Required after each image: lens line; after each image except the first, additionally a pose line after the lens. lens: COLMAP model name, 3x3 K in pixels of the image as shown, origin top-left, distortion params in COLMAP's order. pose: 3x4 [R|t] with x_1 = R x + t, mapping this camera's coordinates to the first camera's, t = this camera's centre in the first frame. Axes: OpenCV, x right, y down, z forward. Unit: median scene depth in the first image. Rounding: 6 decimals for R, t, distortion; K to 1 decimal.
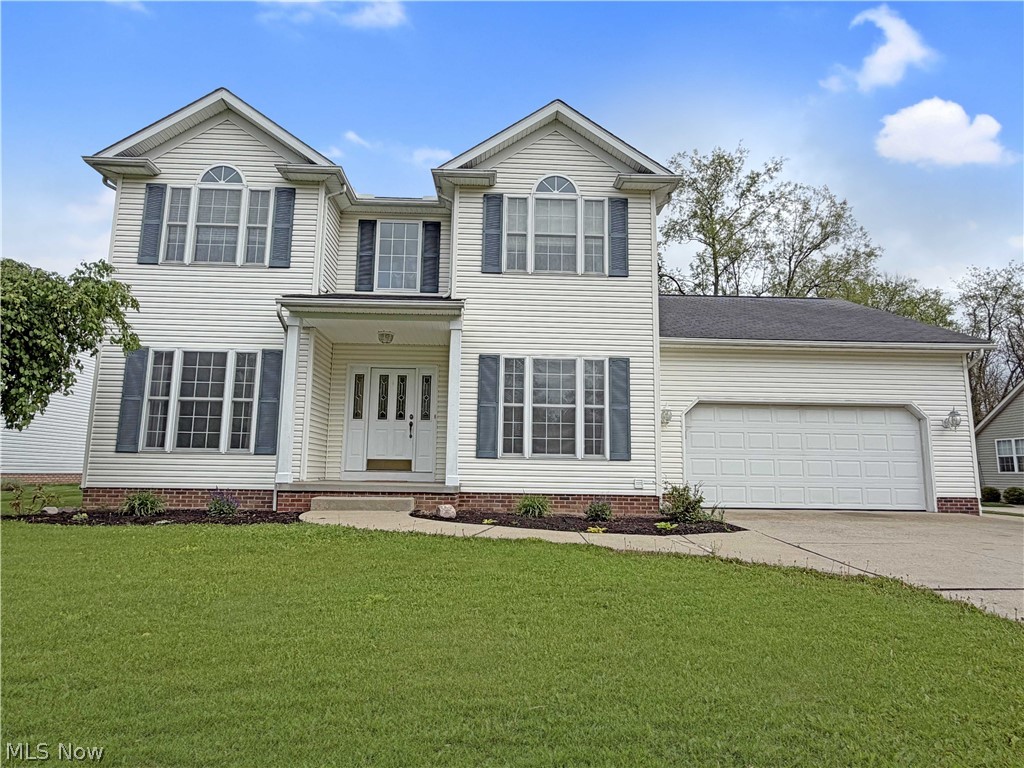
lens RADIAL K [[600.6, 0, 513.0], [0, 600.6, 377.9], [0, 0, 1]] dist [0.005677, 0.000072]
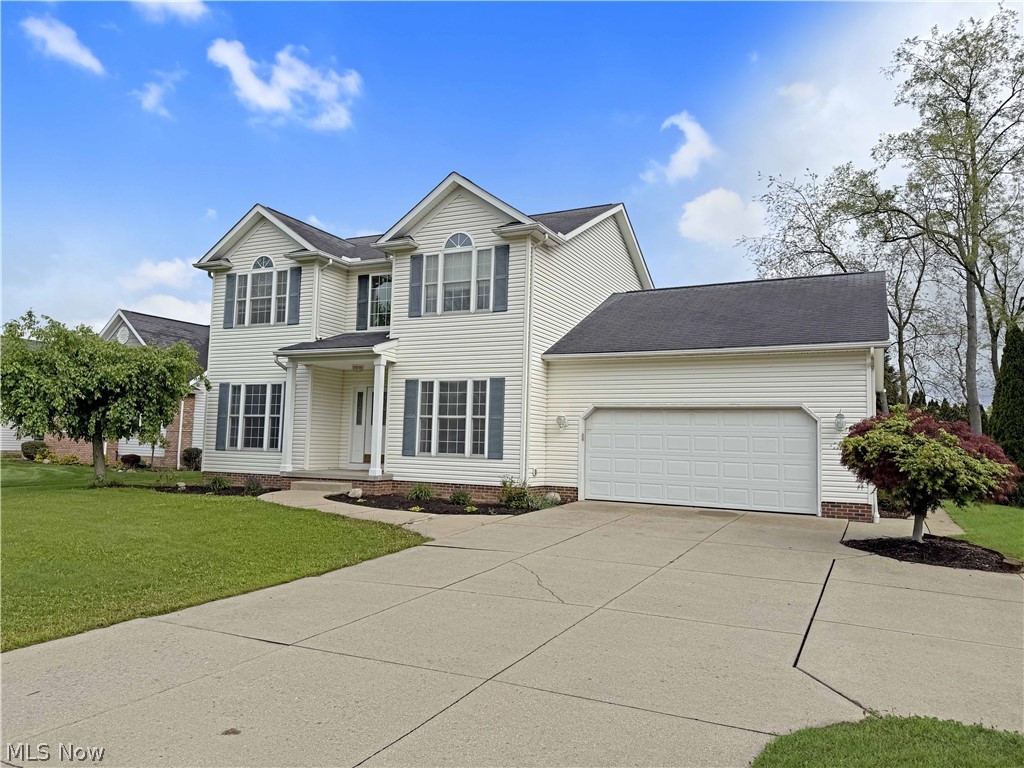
lens RADIAL K [[700.2, 0, 518.1], [0, 700.2, 379.1], [0, 0, 1]] dist [0.060730, -0.005425]
pose [[0.886445, -0.036415, -0.461399, 0.878495], [0.060032, 0.997525, 0.036607, -0.080155], [0.458924, -0.060149, 0.886437, -0.275486]]
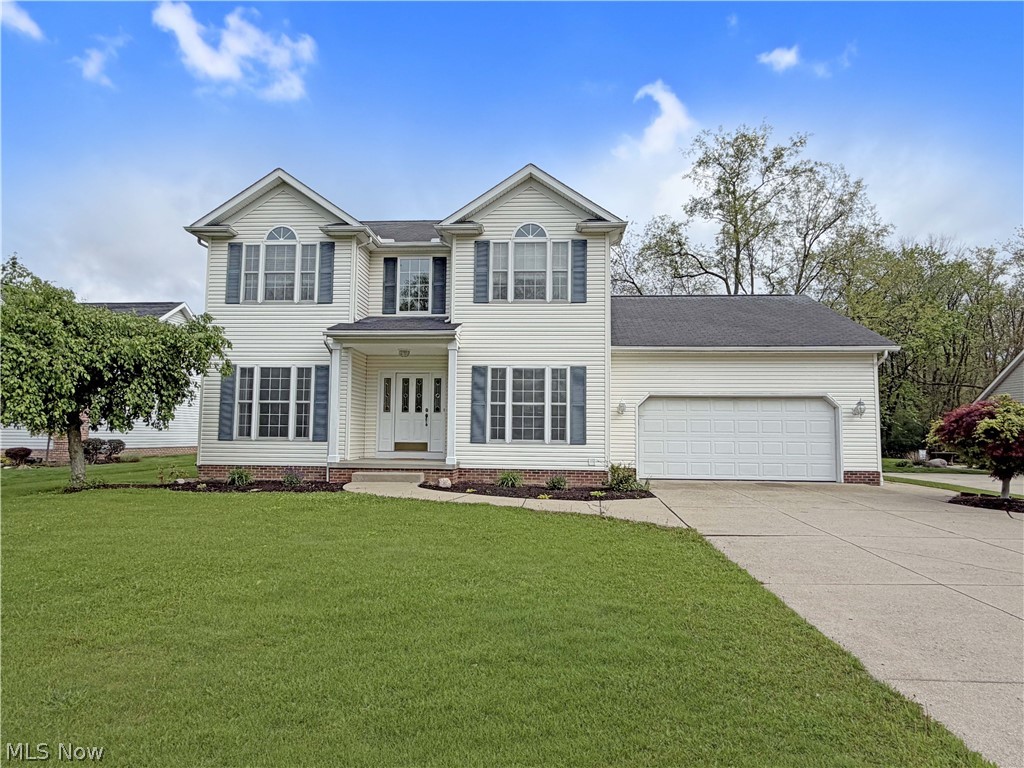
lens RADIAL K [[600.6, 0, 508.6], [0, 600.6, 379.8], [0, 0, 1]] dist [0.005677, 0.000072]
pose [[0.995374, -0.013143, -0.095169, 0.147516], [0.019376, 0.997706, 0.064863, -0.090680], [0.094098, -0.066407, 0.993346, -0.312397]]
